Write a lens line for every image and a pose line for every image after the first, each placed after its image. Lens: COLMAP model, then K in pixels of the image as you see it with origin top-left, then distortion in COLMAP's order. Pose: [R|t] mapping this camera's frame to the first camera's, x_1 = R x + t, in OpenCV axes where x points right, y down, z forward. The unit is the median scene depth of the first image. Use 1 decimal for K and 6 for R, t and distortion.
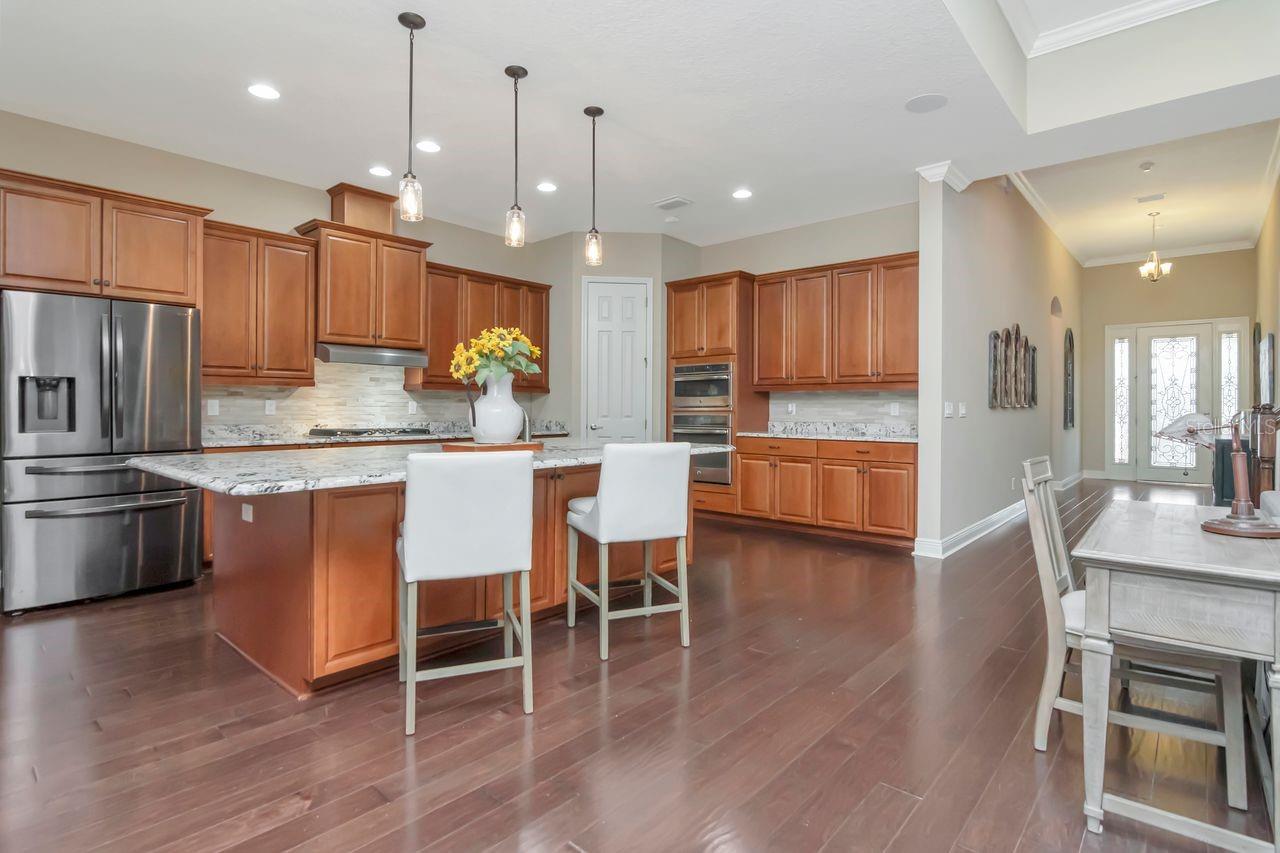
lens RADIAL K [[652.3, 0, 658.8], [0, 652.3, 407.5], [0, 0, 1]] dist [-0.001202, -0.000725]
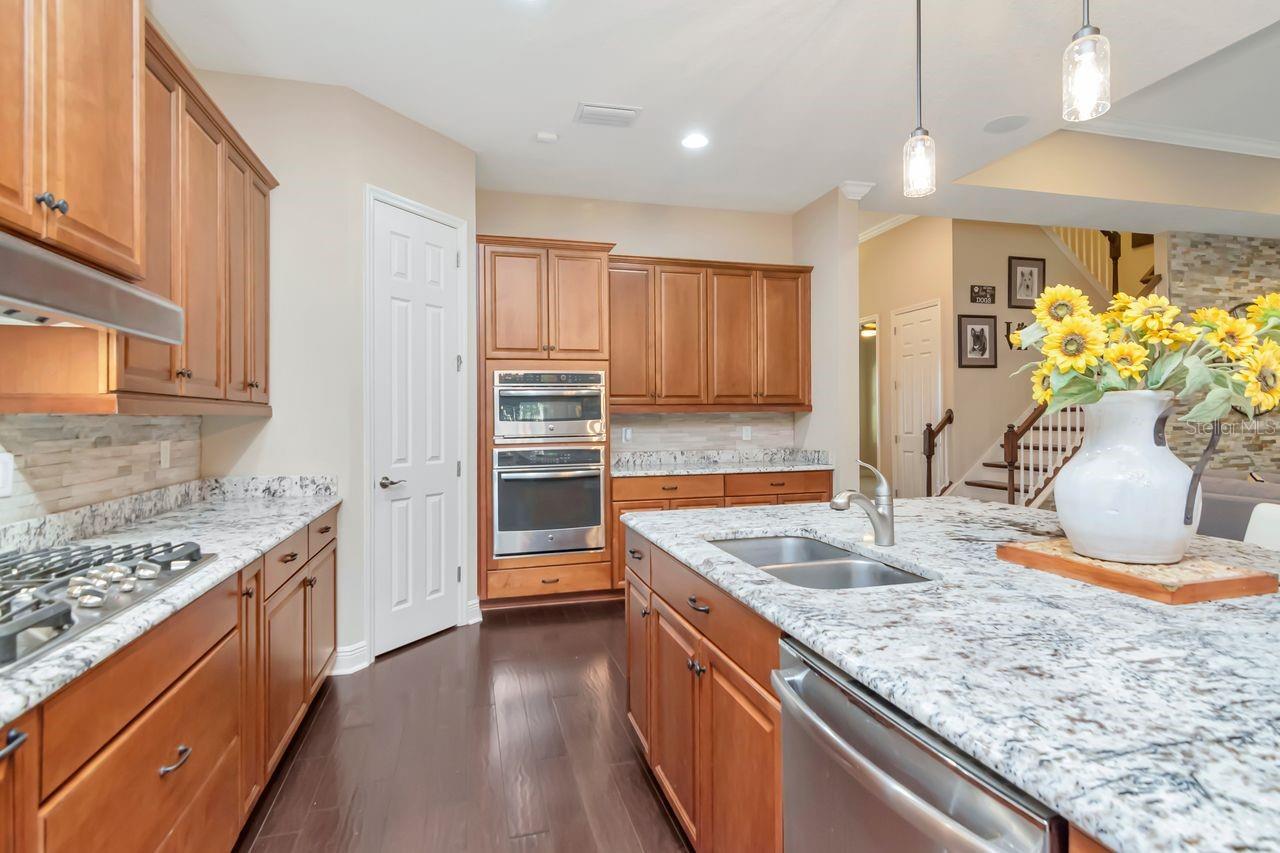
lens RADIAL K [[652.3, 0, 658.8], [0, 652.3, 407.5], [0, 0, 1]] dist [-0.001202, -0.000725]
pose [[0.545594, 0.005226, 0.838033, -0.448737], [0.009537, 0.999877, -0.012444, -0.022181], [-0.837995, 0.014782, 0.545477, 0.579353]]
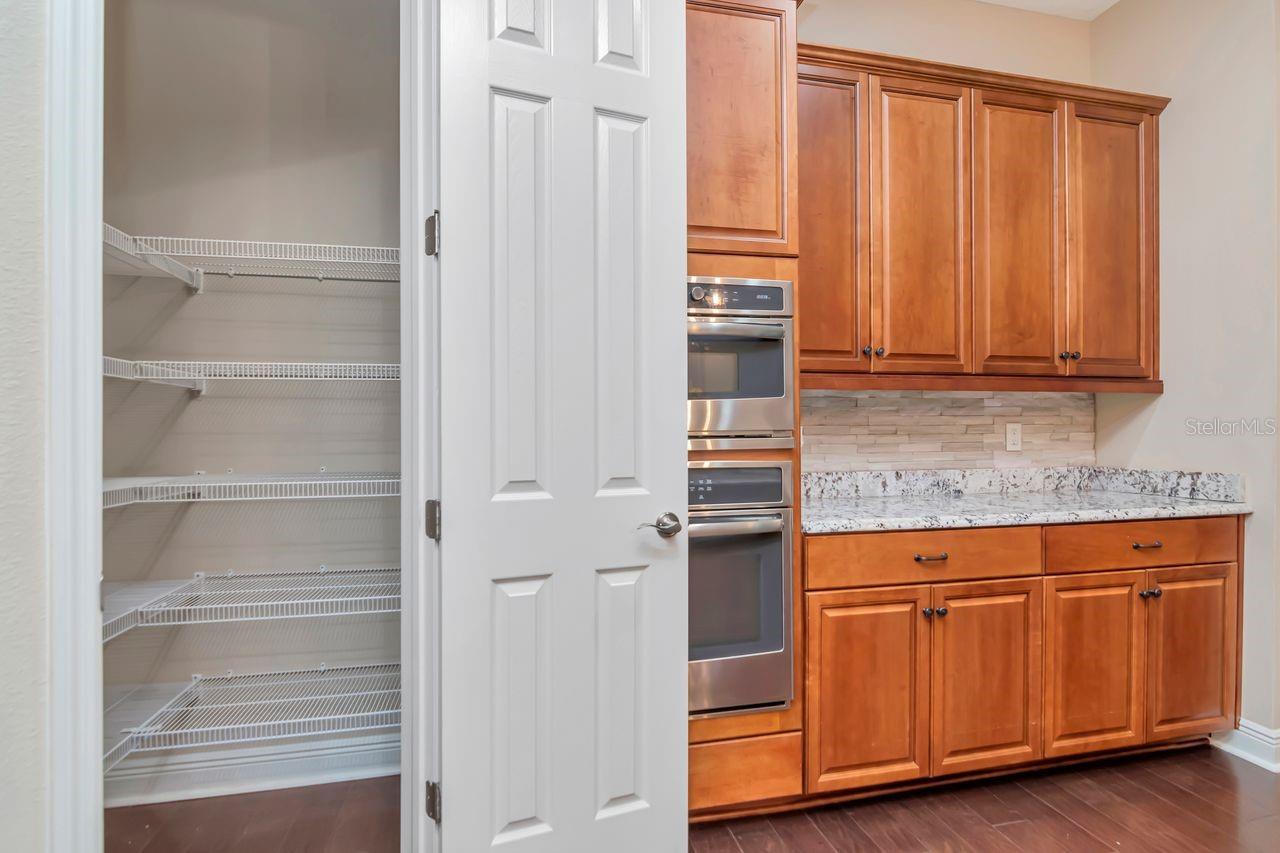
lens RADIAL K [[632.7, 0, 640.0], [0, 632.7, 426.5], [0, 0, 1]] dist [0.000961, 0.000048]
pose [[0.606696, 0.002852, 0.794929, -0.157853], [0.006787, 0.999939, -0.008767, -0.002668], [-0.794905, 0.010714, 0.606639, 0.896012]]
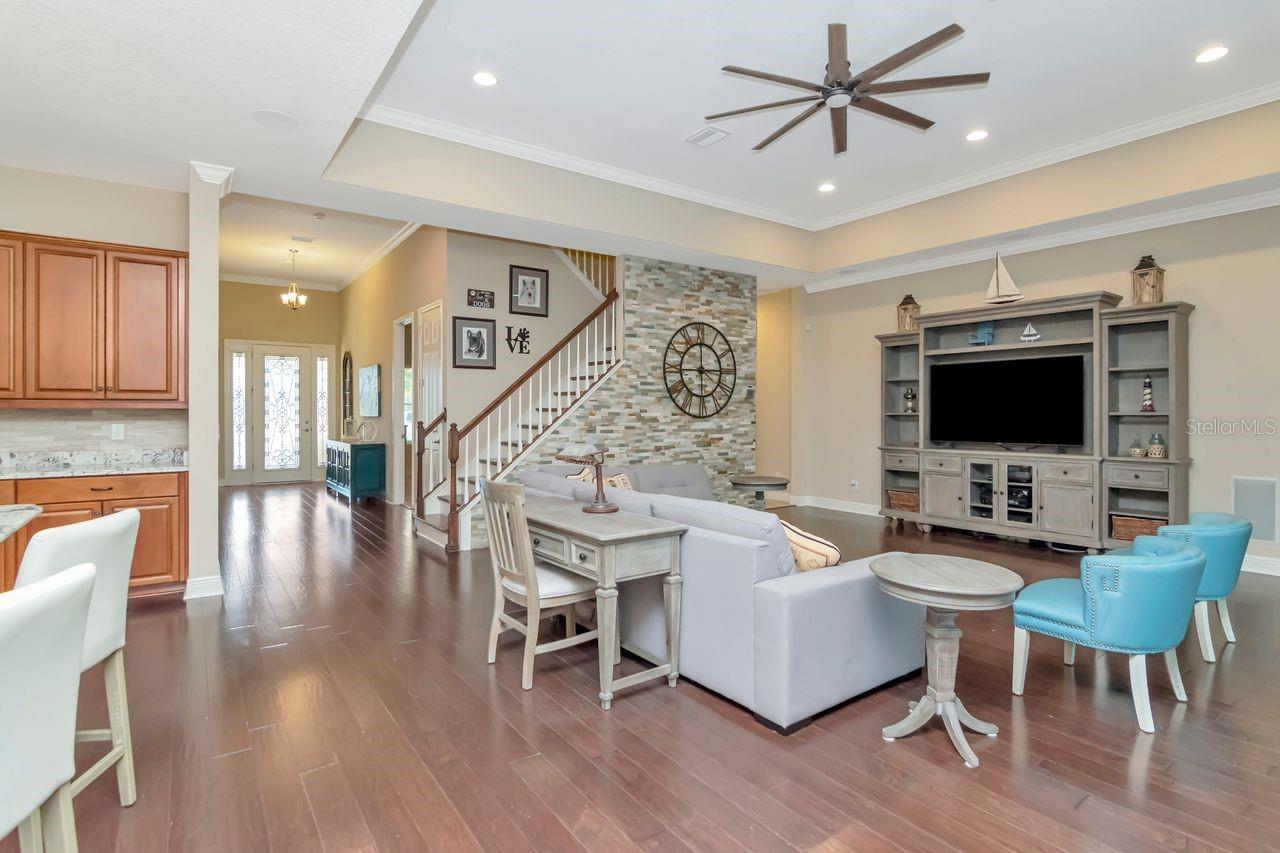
lens RADIAL K [[630.2, 0, 678.9], [0, 630.2, 407.5], [0, 0, 1]] dist [-0.025463, -0.000376]
pose [[0.201263, 0.003629, 0.979530, -0.243156], [-0.004703, 0.999985, -0.002739, -0.027976], [-0.979526, -0.004055, 0.201277, 0.150438]]
